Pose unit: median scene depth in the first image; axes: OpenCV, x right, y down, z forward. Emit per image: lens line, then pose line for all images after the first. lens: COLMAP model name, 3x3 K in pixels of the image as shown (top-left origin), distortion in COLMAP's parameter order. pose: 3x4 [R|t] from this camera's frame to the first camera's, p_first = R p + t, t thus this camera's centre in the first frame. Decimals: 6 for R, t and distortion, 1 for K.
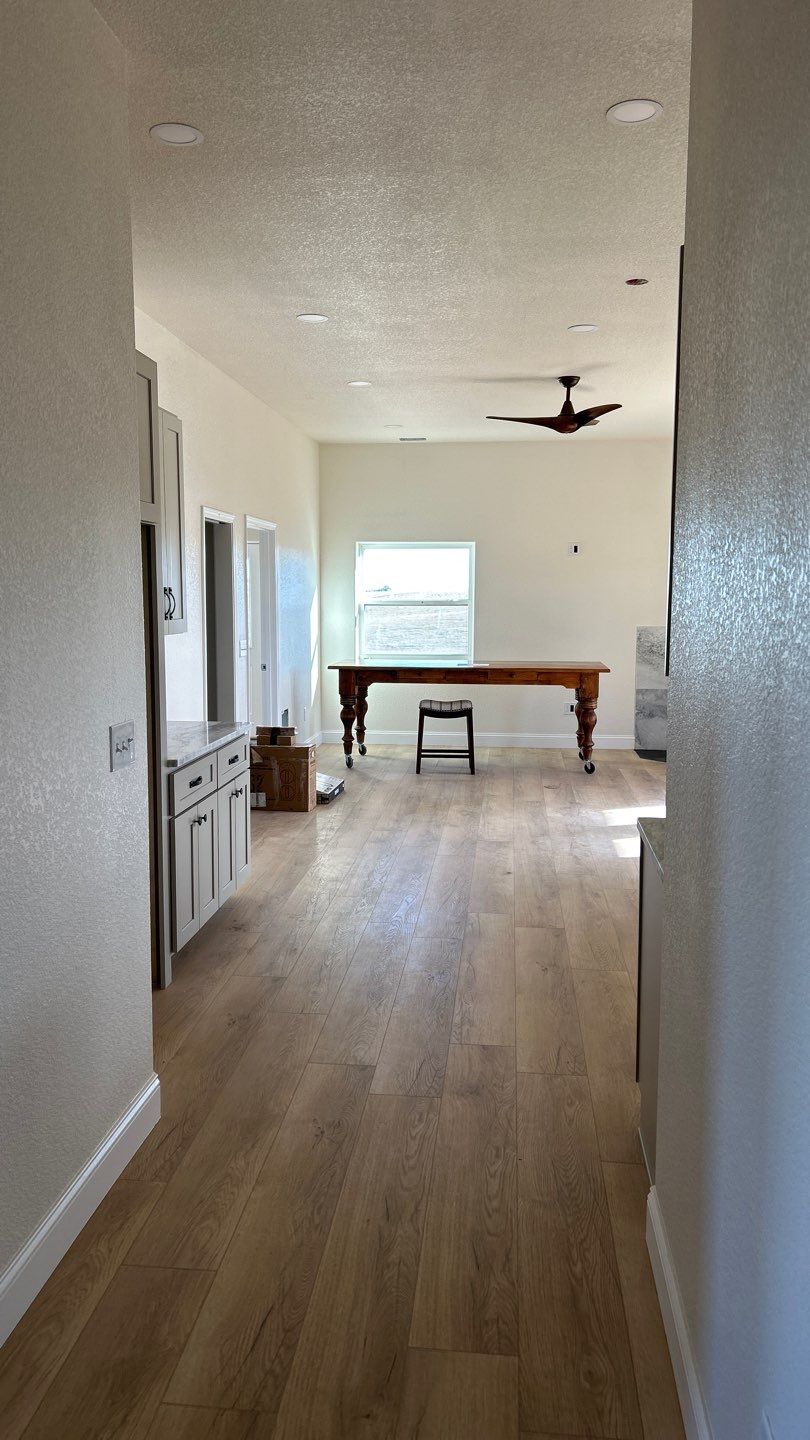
lens RADIAL K [[1017.8, 0, 405.0], [0, 1017.8, 720.0], [0, 0, 1]] dist [0.054396, -0.001032]
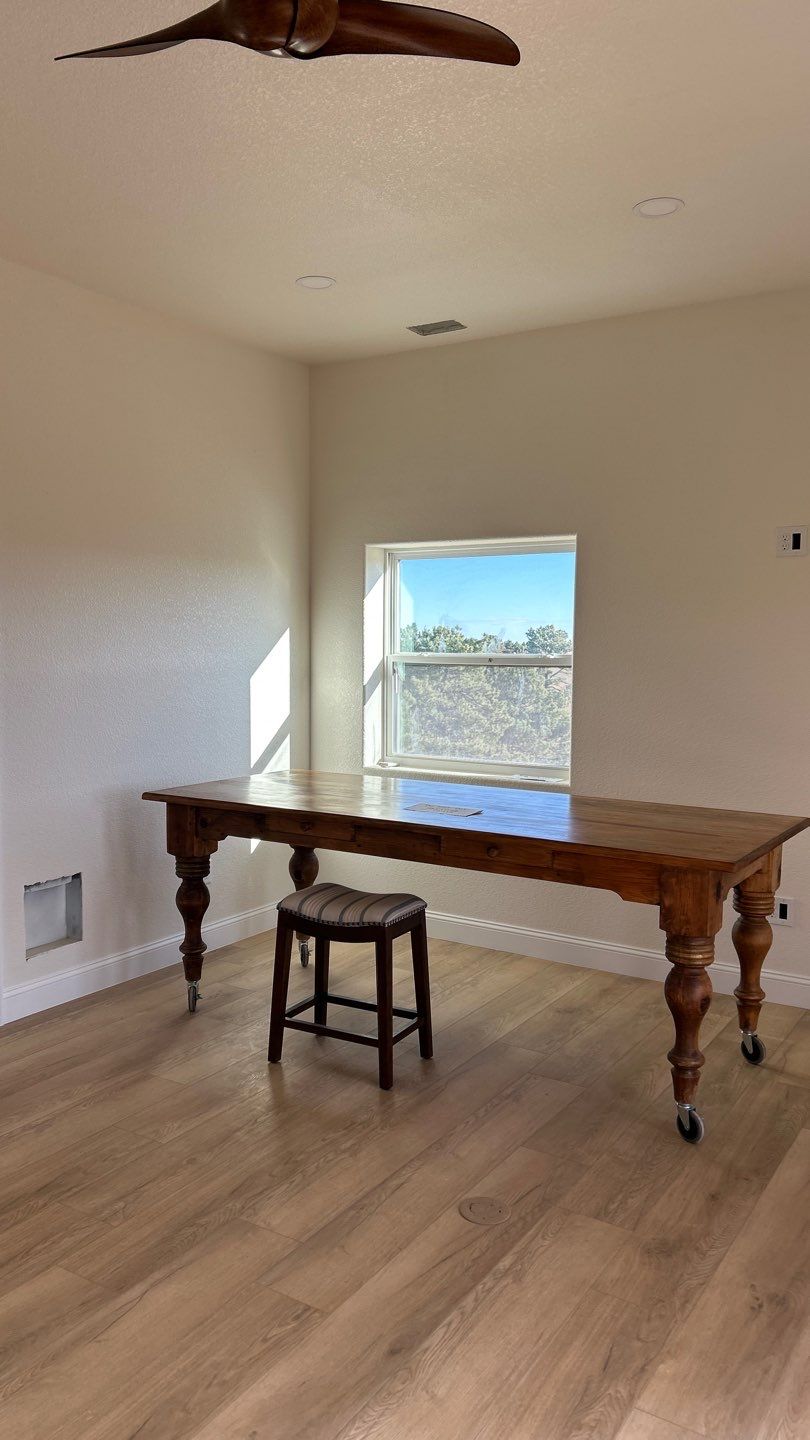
lens RADIAL K [[1077.0, 0, 402.2], [0, 1077.0, 724.4], [0, 0, 1]] dist [0.060989, -0.071642]
pose [[0.891822, 0.040972, -0.450527, 0.238473], [-0.061402, 0.997637, -0.030818, -0.070956], [0.448200, 0.055147, 0.892231, 0.554714]]
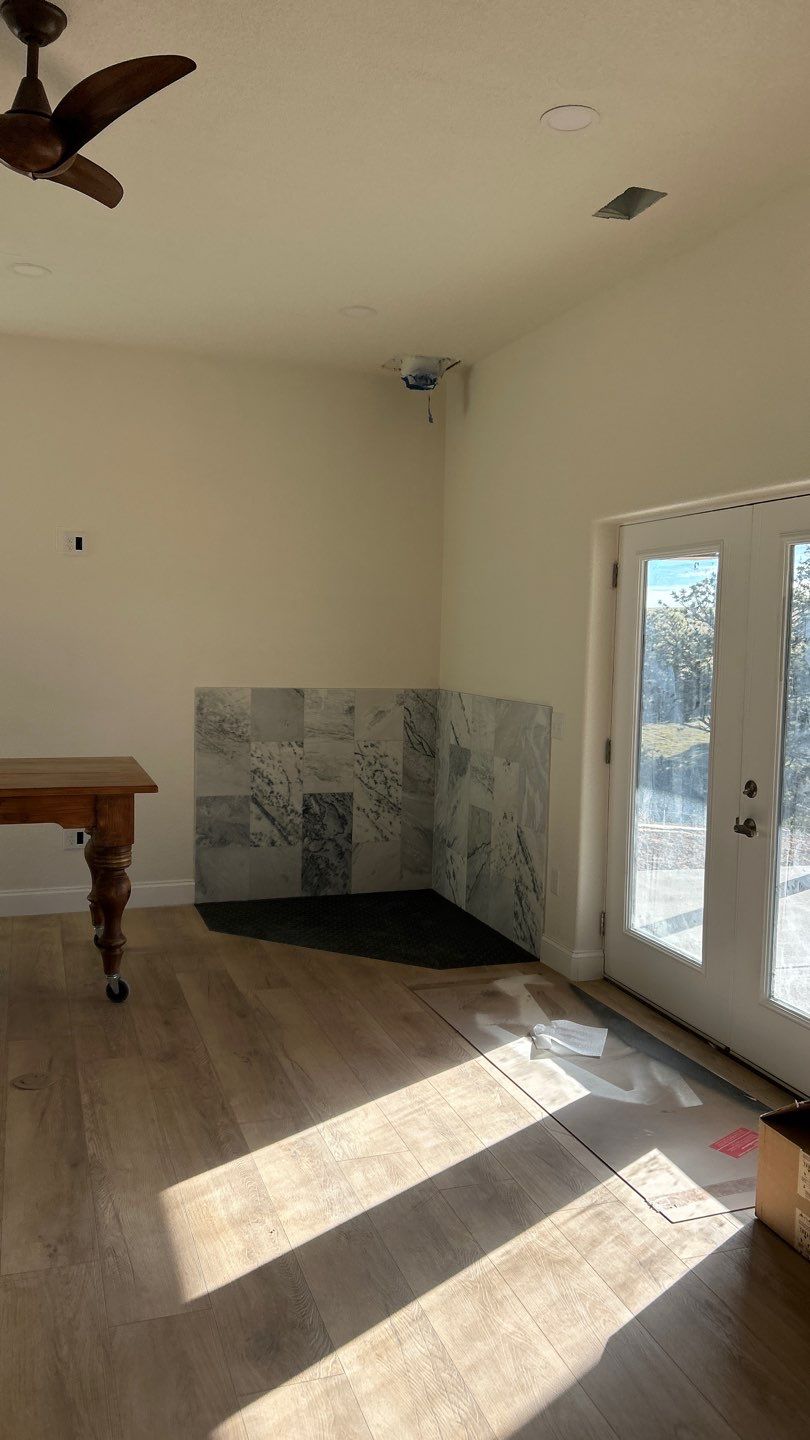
lens RADIAL K [[1077.0, 0, 402.2], [0, 1077.0, 724.4], [0, 0, 1]] dist [0.060989, -0.071642]
pose [[0.901923, -0.016648, 0.431576, 0.077217], [0.031014, 0.999174, -0.026273, -0.055442], [-0.430782, 0.037081, 0.901694, 0.440870]]
